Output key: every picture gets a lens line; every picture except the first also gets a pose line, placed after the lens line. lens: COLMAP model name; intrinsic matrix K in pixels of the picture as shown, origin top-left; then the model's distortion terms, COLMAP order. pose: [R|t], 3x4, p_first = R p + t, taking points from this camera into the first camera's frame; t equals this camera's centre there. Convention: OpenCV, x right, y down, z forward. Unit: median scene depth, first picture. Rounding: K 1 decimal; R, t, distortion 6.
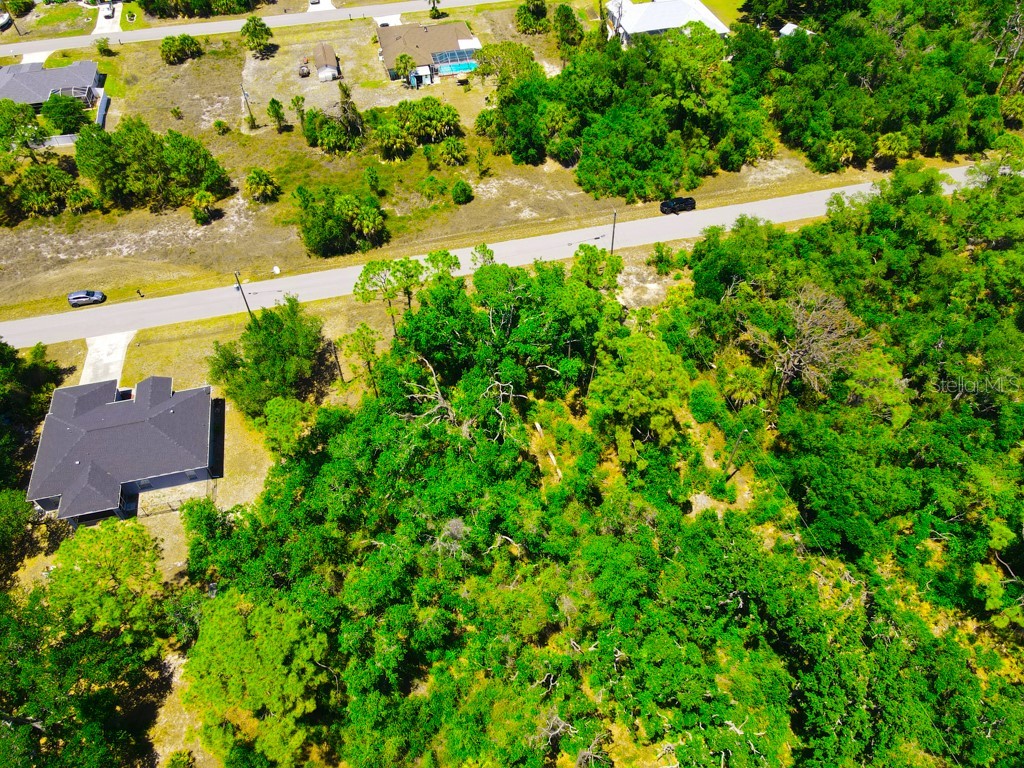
lens RADIAL K [[736.0, 0, 494.0], [0, 736.0, 386.0], [0, 0, 1]] dist [0.000209, 0.053244]
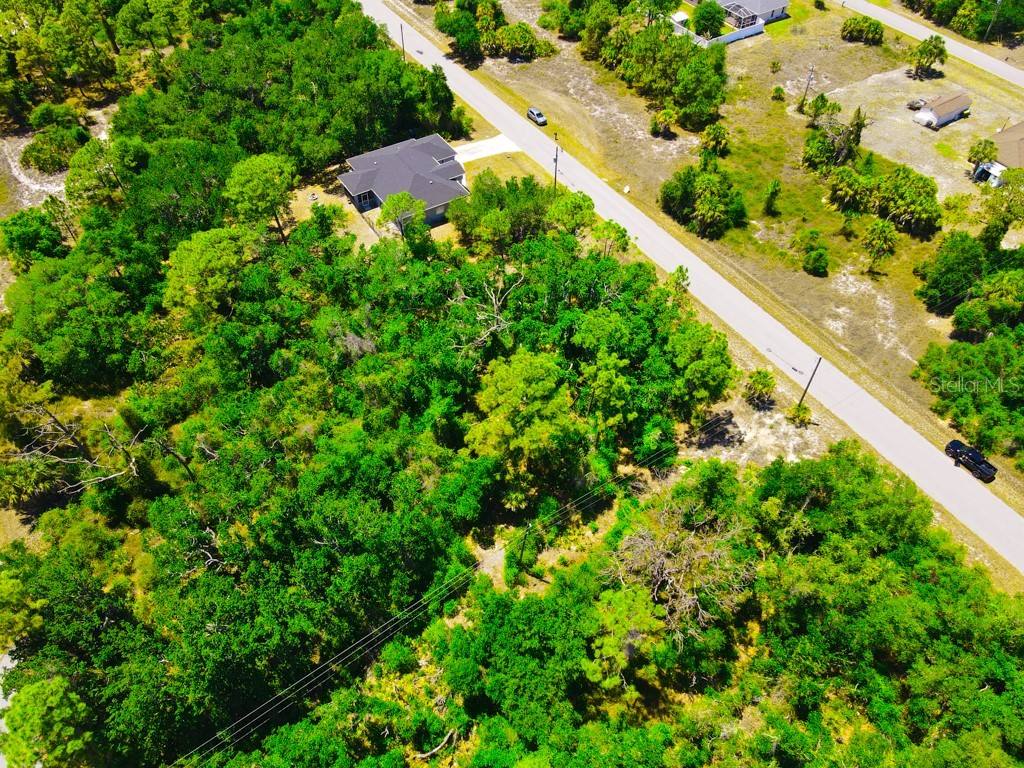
lens RADIAL K [[722.5, 0, 499.3], [0, 722.5, 384.5], [0, 0, 1]] dist [0.018780, -0.002391]
pose [[0.330511, 0.732211, -0.595508, 0.456062], [-0.716685, 0.605262, 0.346439, -0.201565], [0.614105, 0.312289, 0.724811, 0.177014]]
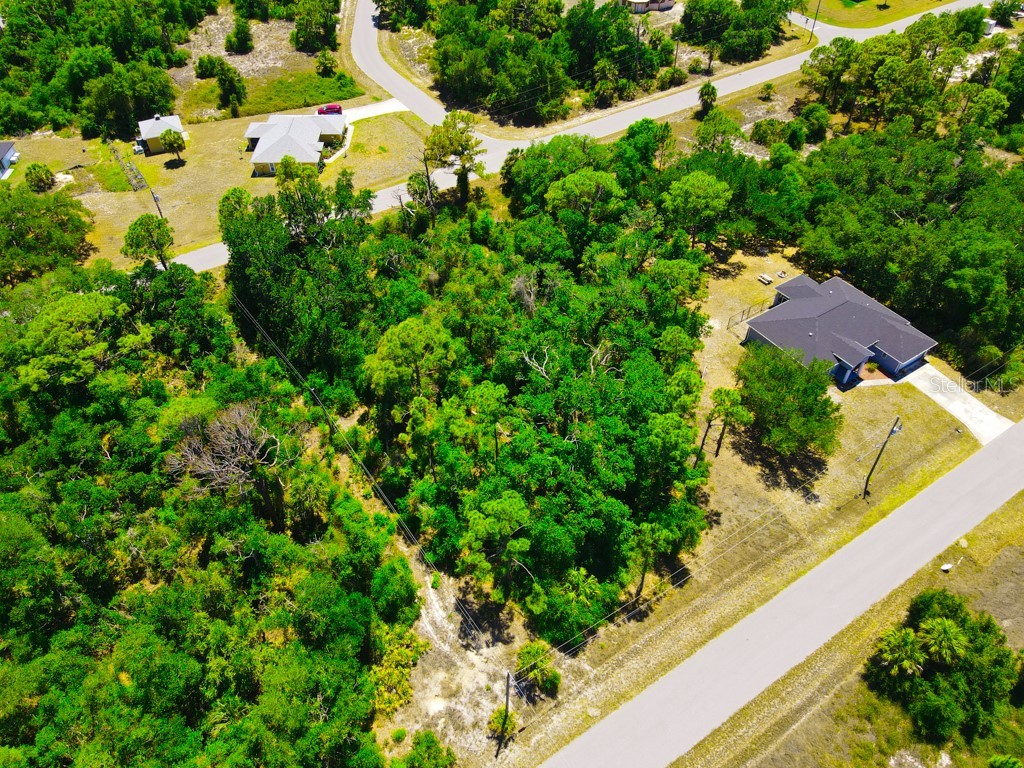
lens RADIAL K [[730.6, 0, 512.0], [0, 730.6, 384.0], [0, 0, 1]] dist [0.020246, 0.002129]
pose [[-0.933754, 0.272658, -0.231862, 0.197488], [-0.252791, -0.043803, 0.966529, -0.672778], [0.253376, 0.961113, 0.109827, 0.591994]]
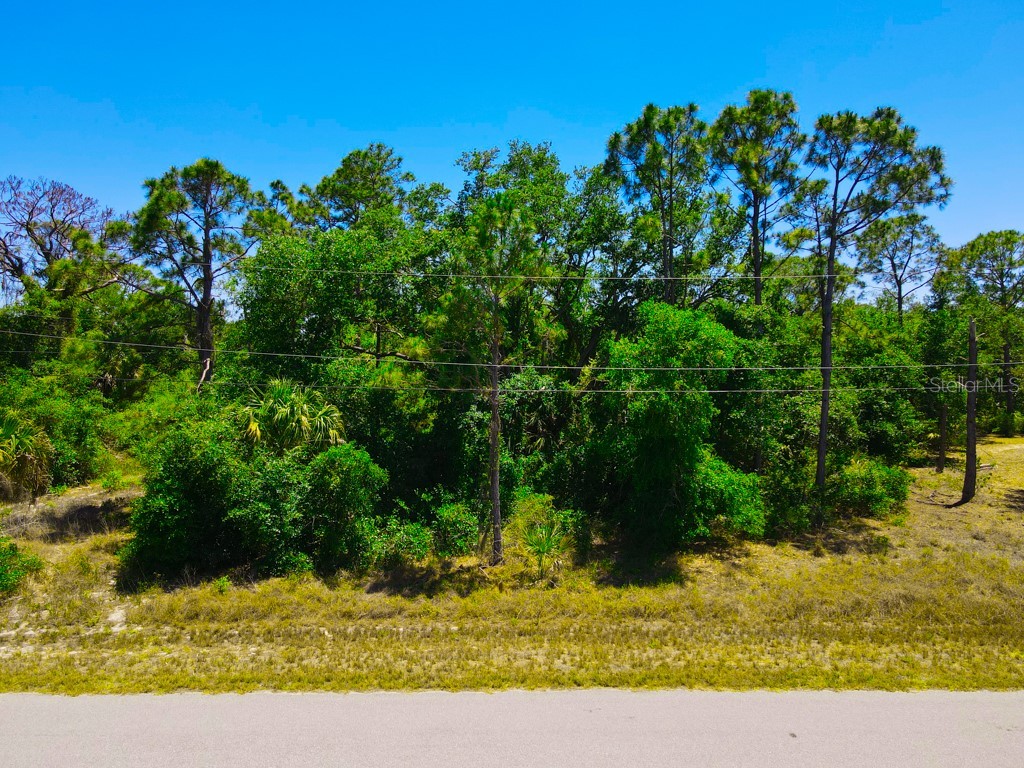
lens RADIAL K [[746.5, 0, 512.0], [0, 746.5, 384.0], [0, 0, 1]] dist [0.019877, 0.000284]
pose [[-0.979677, 0.021449, 0.199432, -0.051181], [0.167967, 0.631194, 0.757220, -0.265013], [-0.109638, 0.775329, -0.621968, 0.945505]]
